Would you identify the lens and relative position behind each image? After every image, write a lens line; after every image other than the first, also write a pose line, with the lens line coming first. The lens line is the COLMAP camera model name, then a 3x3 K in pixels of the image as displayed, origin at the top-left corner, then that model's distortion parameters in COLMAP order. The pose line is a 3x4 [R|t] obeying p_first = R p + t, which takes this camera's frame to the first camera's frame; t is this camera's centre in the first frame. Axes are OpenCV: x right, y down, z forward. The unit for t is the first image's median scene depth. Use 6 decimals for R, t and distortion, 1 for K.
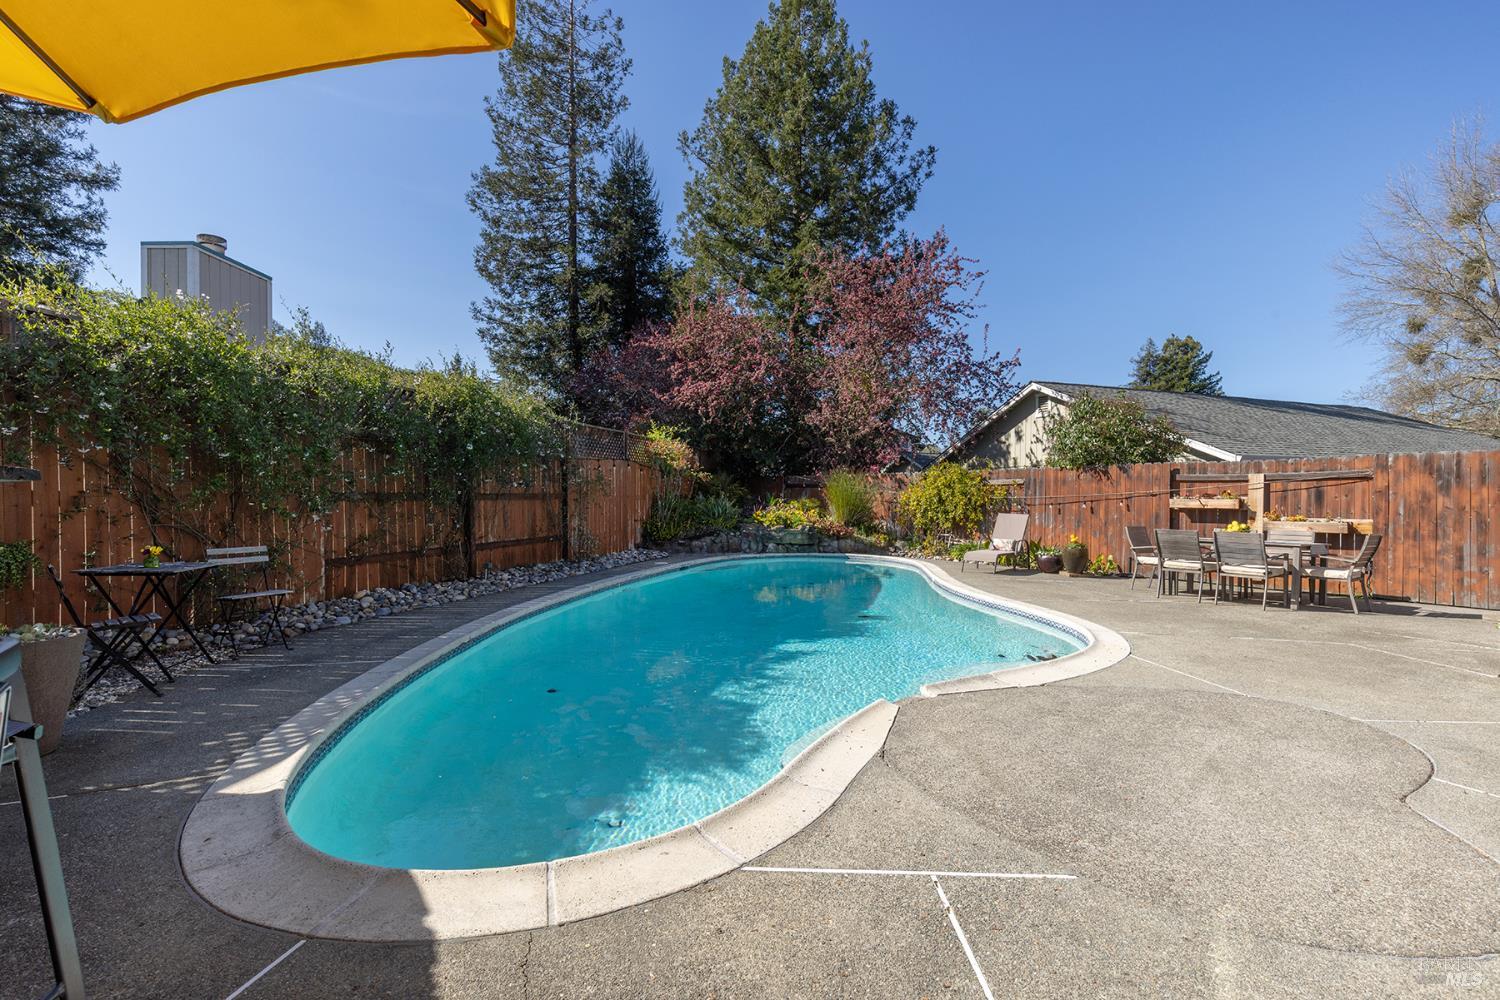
lens RADIAL K [[668.8, 0, 746.7], [0, 668.8, 511.9], [0, 0, 1]] dist [-0.001044, -0.000057]
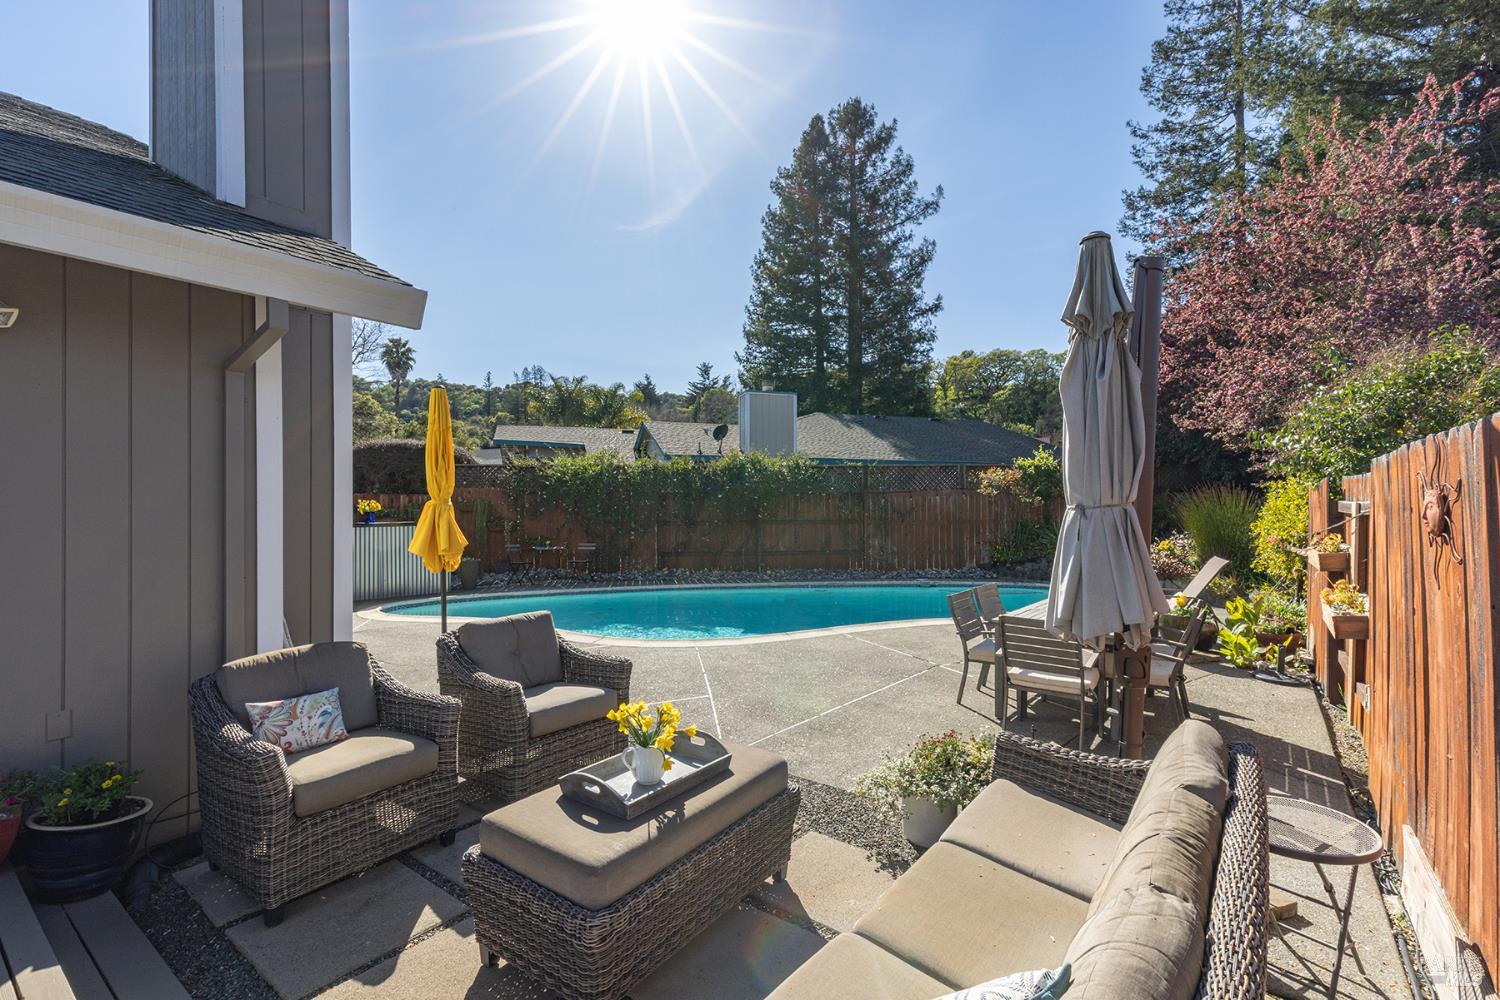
lens RADIAL K [[650.8, 0, 750.0], [0, 650.8, 500.0], [0, 0, 1]] dist [0.001046, -0.000443]
pose [[0.306464, -0.016617, -0.951737, 0.935852], [-0.014411, 0.999652, -0.022094, -0.035951], [0.951773, 0.020487, 0.306117, 0.404182]]
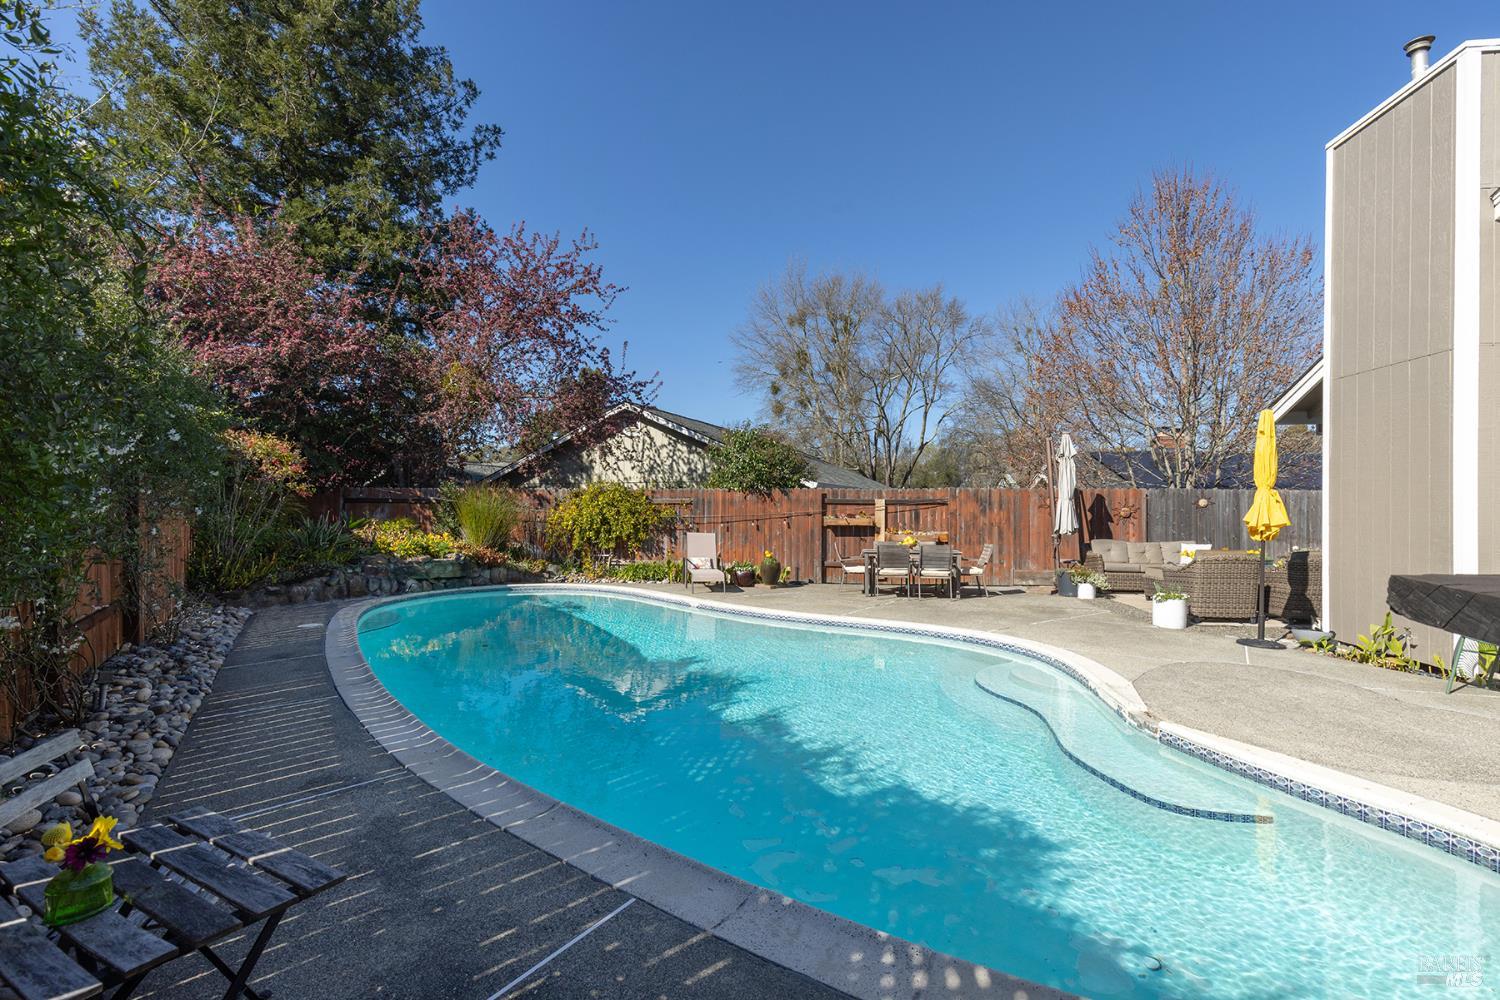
lens RADIAL K [[671.4, 0, 747.9], [0, 671.4, 516.8], [0, 0, 1]] dist [0.001273, -0.000108]
pose [[0.650720, -0.012451, 0.759216, -0.373956], [0.015780, 0.999871, 0.002872, -0.025956], [-0.759154, 0.010112, 0.650832, 0.284930]]
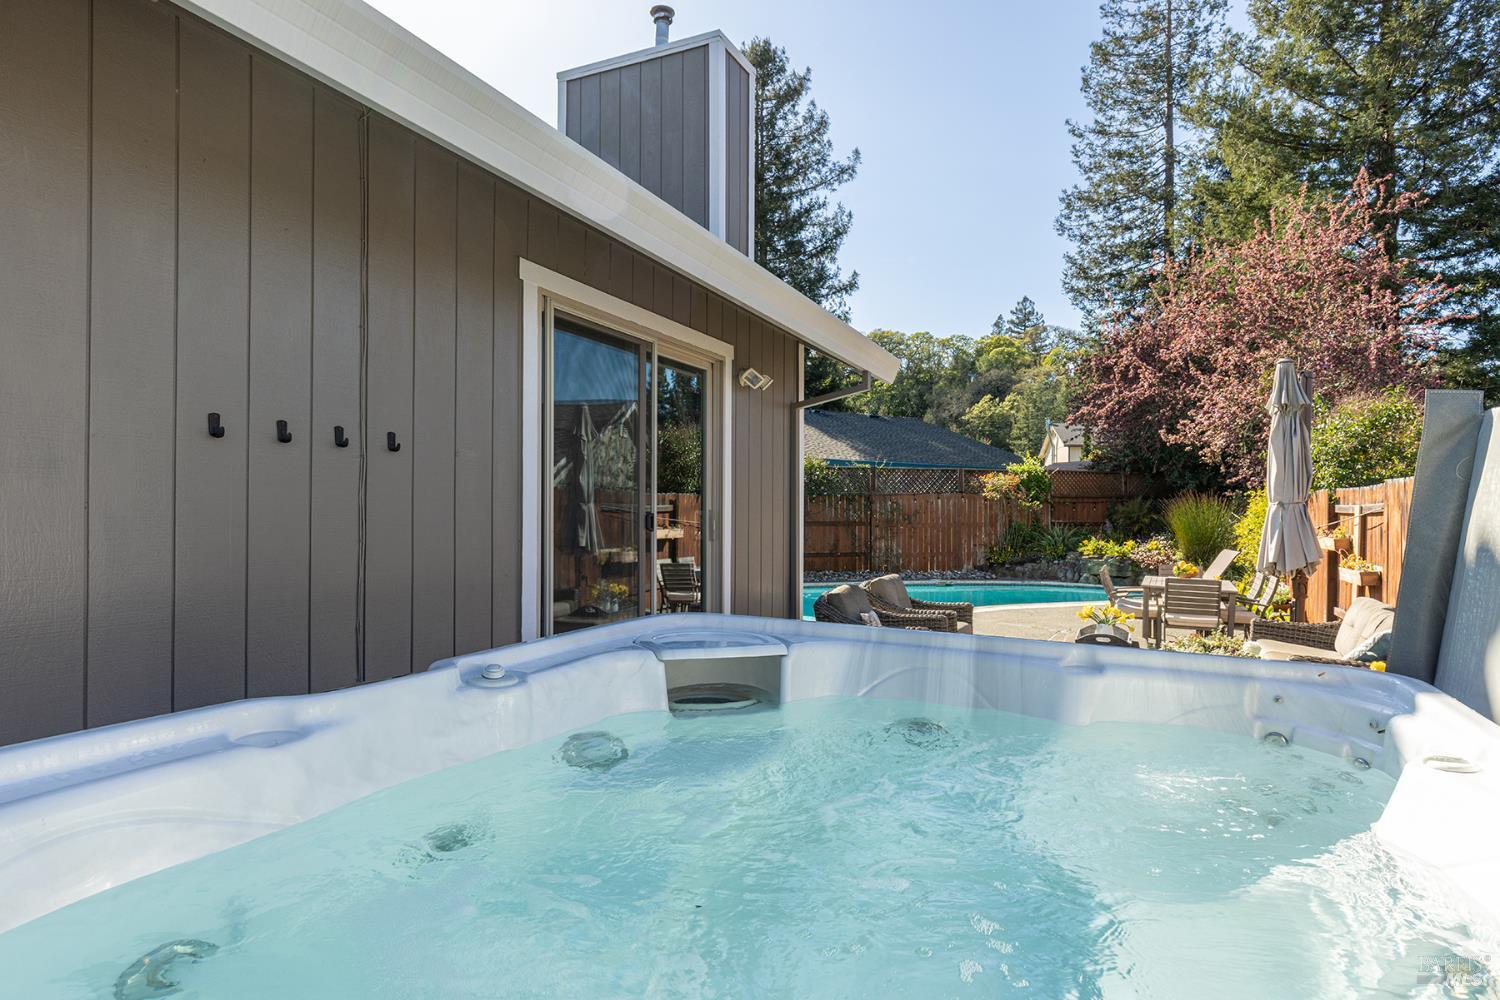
lens RADIAL K [[815.8, 0, 746.4], [0, 815.8, 514.7], [0, 0, 1]] dist [-0.021830, 0.001179]
pose [[0.504958, 0.000863, -0.863144, 1.042566], [-0.021690, 0.999696, -0.011689, -0.017744], [0.862871, 0.024624, 0.504823, -0.025564]]
